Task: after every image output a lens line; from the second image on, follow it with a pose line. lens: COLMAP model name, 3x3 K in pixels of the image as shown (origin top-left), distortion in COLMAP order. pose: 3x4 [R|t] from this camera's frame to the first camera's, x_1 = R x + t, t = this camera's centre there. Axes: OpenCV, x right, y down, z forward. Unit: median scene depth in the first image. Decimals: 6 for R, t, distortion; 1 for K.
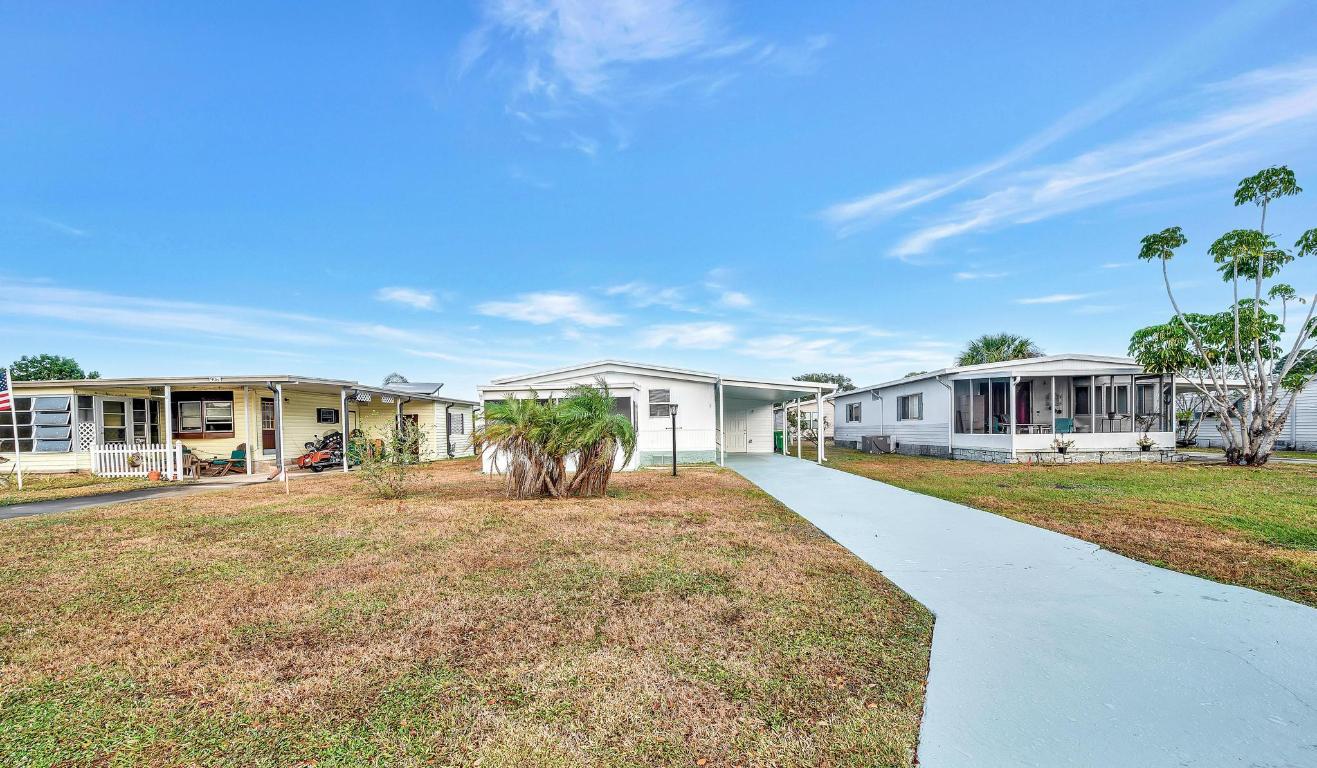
lens RADIAL K [[521.9, 0, 658.4], [0, 521.9, 440.5], [0, 0, 1]] dist [-0.000142, 0.000010]
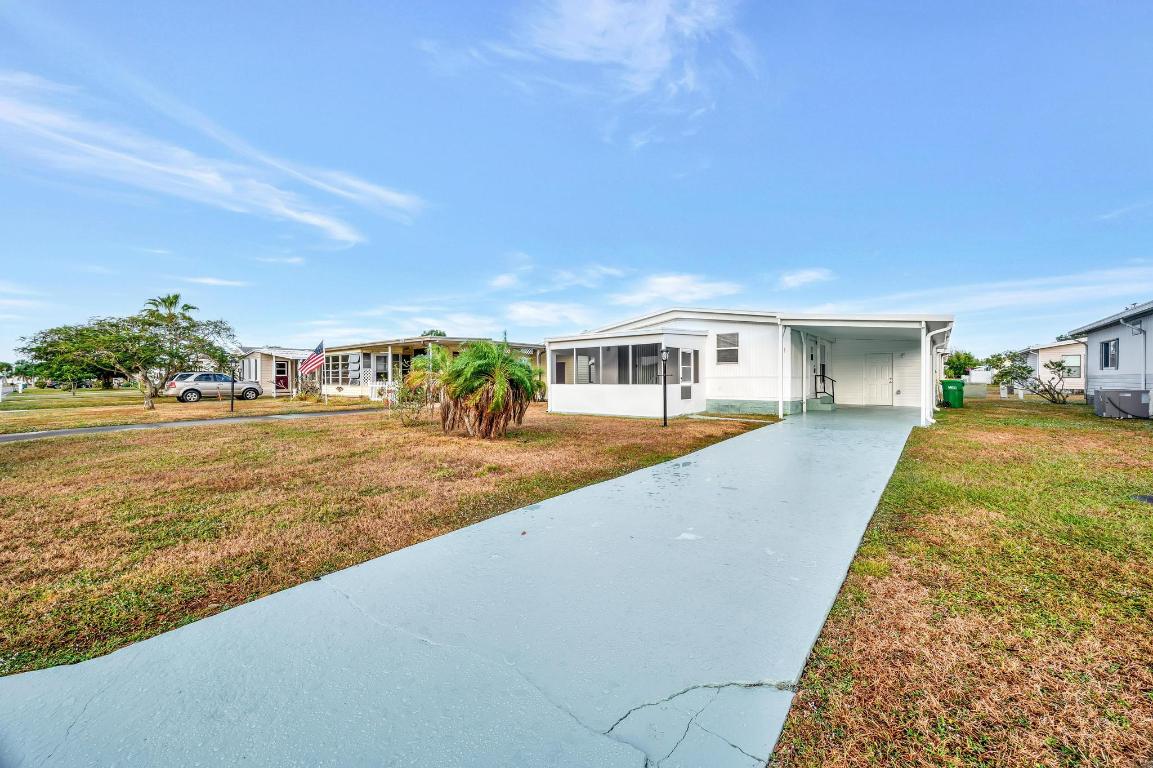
lens RADIAL K [[451.1, 0, 576.5], [0, 451.1, 384.0], [0, 0, 1]] dist [0.000549, 0.000140]
pose [[0.791326, 0.022153, -0.610993, 0.337554], [-0.021266, 0.999736, 0.008706, -0.009979], [0.611024, 0.006104, 0.791588, 0.225499]]
